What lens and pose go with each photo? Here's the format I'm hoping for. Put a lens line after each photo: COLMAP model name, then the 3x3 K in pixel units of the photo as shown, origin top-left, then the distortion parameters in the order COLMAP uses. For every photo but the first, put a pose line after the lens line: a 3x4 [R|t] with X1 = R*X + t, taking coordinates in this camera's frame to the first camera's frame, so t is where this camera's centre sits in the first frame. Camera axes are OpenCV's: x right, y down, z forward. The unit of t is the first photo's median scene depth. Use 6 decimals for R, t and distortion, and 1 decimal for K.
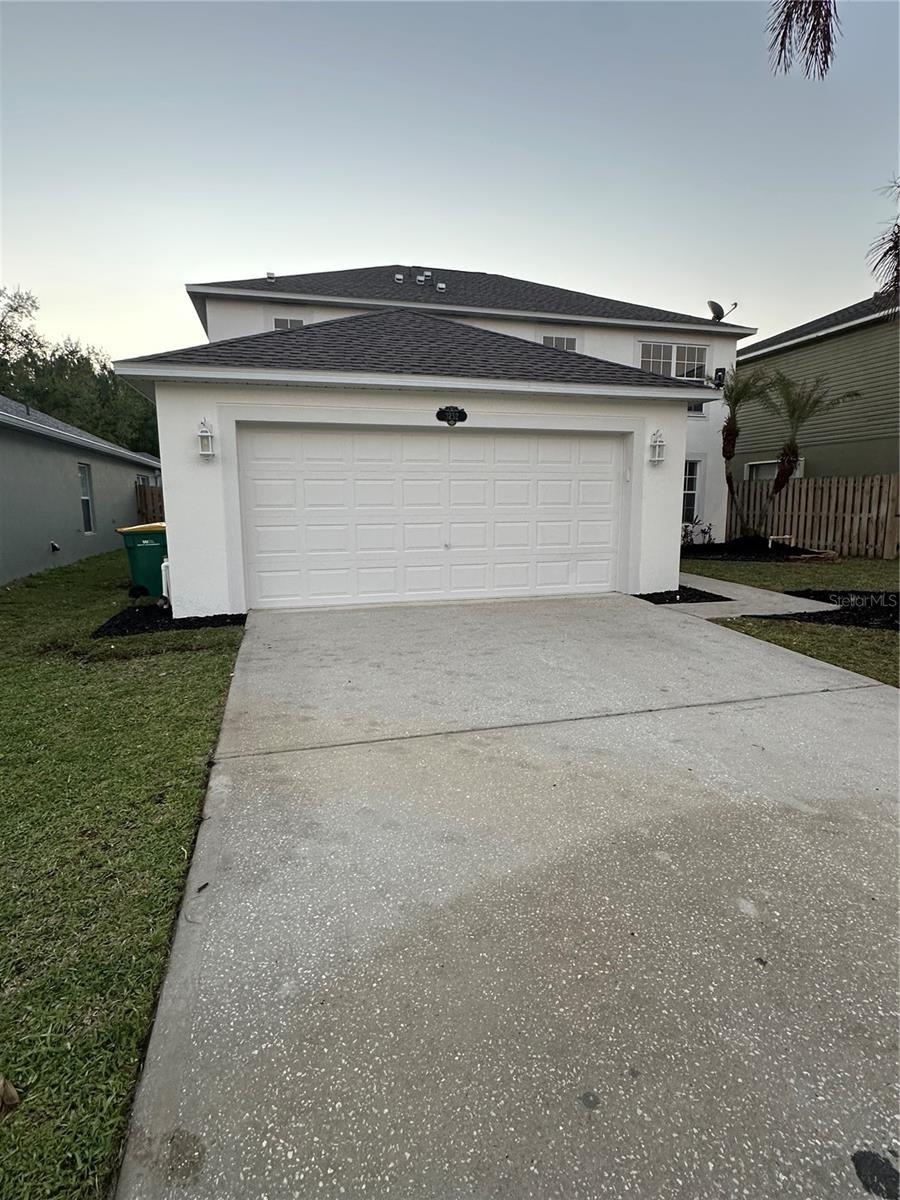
lens RADIAL K [[615.5, 0, 451.3], [0, 615.5, 599.6], [0, 0, 1]] dist [-0.004829, 0.001582]
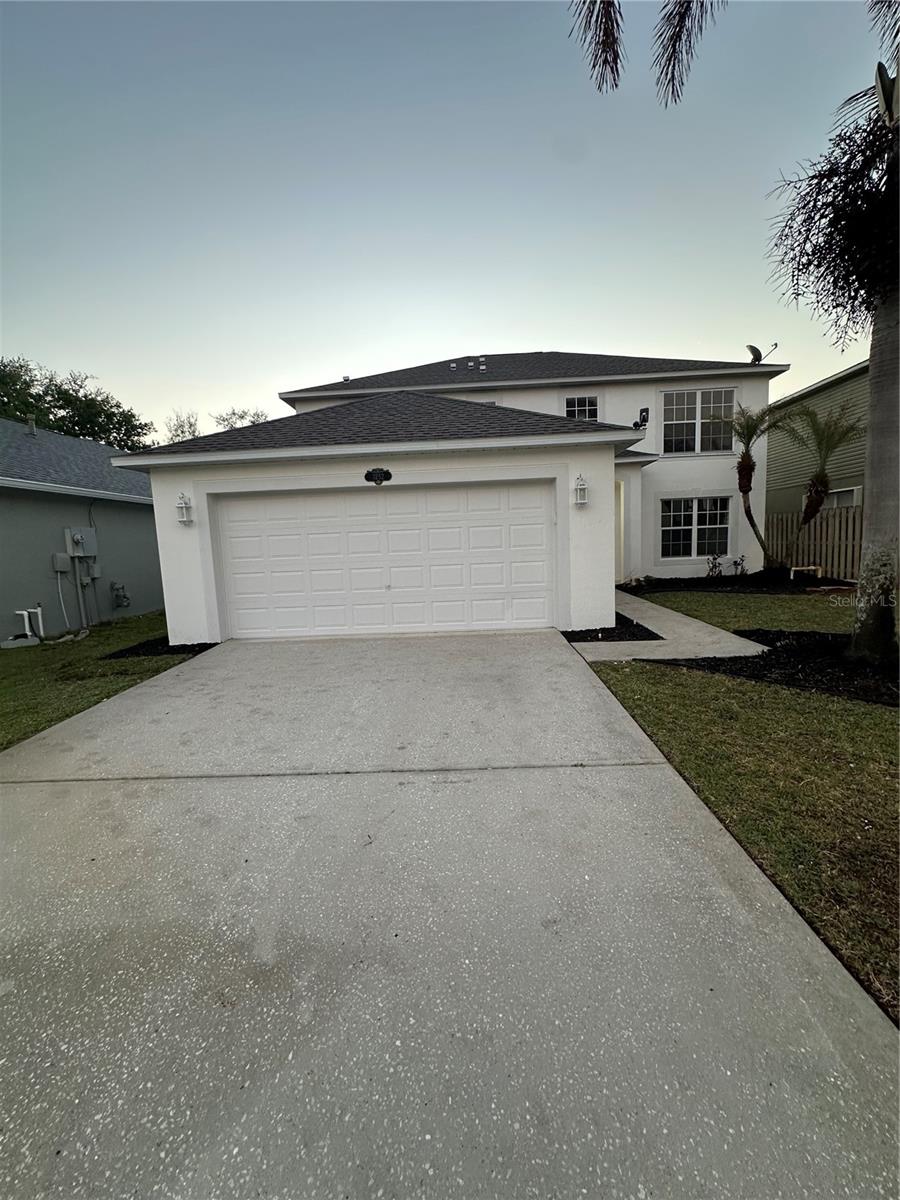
lens RADIAL K [[475.4, 0, 452.4], [0, 475.4, 598.6], [0, 0, 1]] dist [-0.003311, 0.000865]
pose [[0.955210, 0.000280, -0.295929, 0.386454], [-0.010611, 0.999389, -0.033304, -0.037488], [0.295738, 0.034952, 0.954629, 0.183109]]
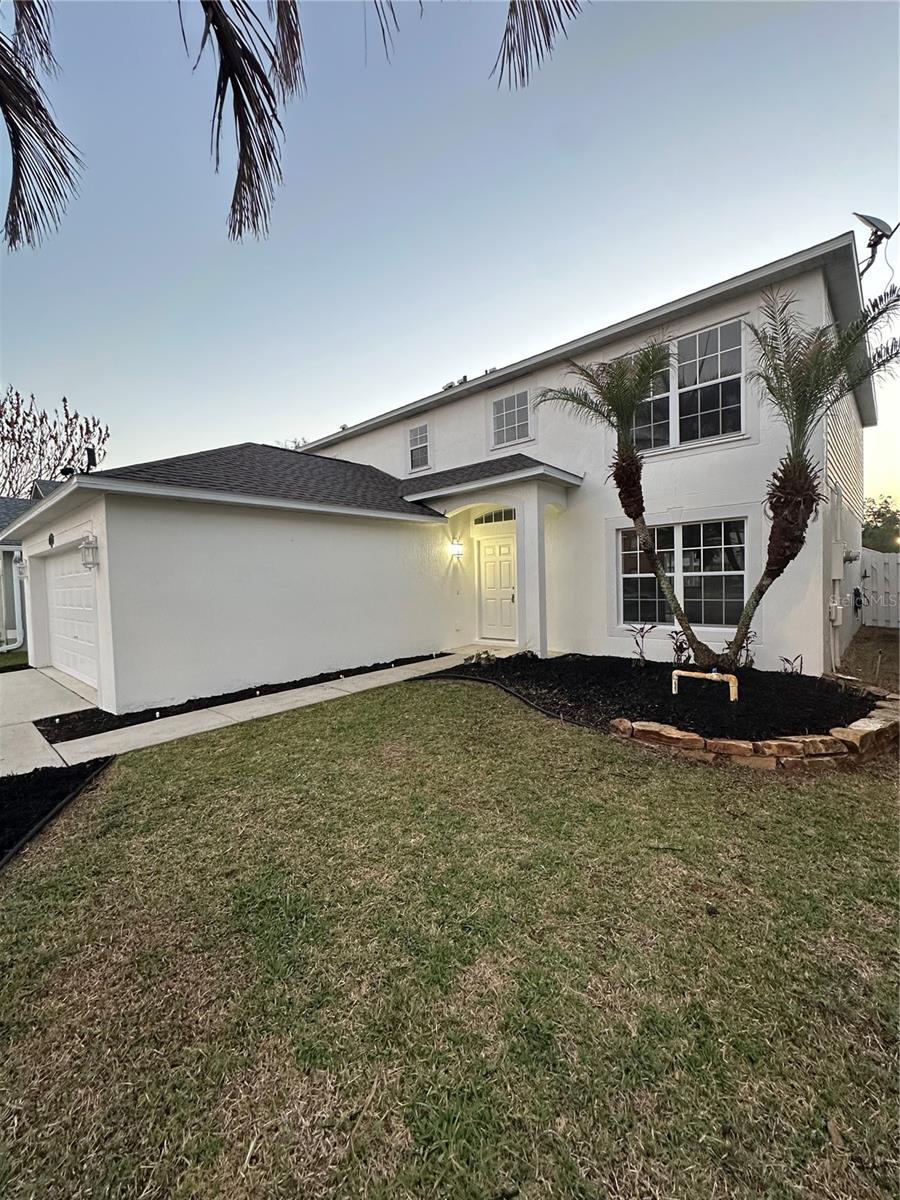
lens RADIAL K [[475.4, 0, 467.3], [0, 475.4, 603.9], [0, 0, 1]] dist [-0.003311, 0.000865]
pose [[0.557663, 0.032638, -0.829426, 1.278507], [-0.106399, 0.993794, -0.032431, -0.220331], [0.823220, 0.106336, 0.557675, 1.154788]]
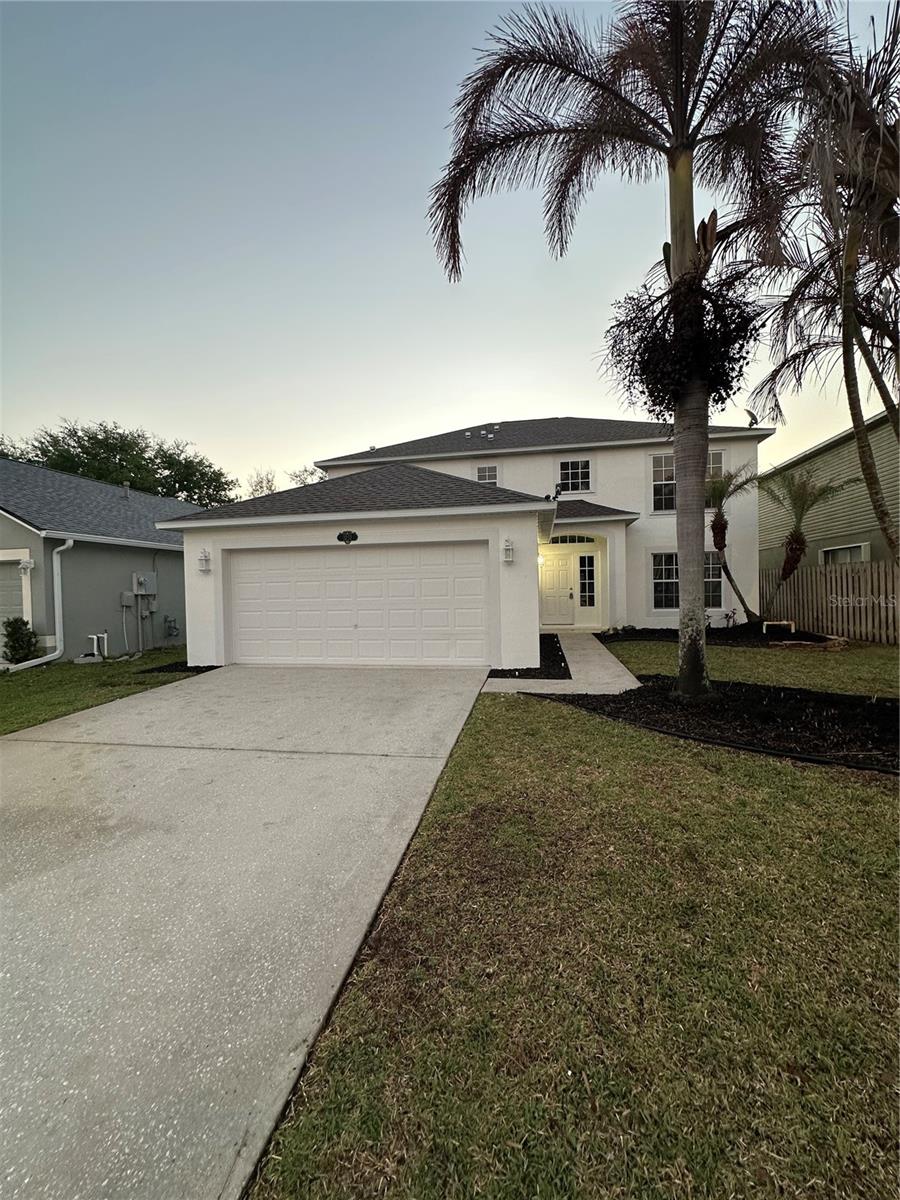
lens RADIAL K [[475.4, 0, 453.3], [0, 475.4, 599.9], [0, 0, 1]] dist [-0.003311, 0.000865]
pose [[0.902757, -0.002301, -0.430145, 0.685184], [-0.054046, 0.991455, -0.118730, -0.030165], [0.426743, 0.130432, 0.894918, 0.113247]]
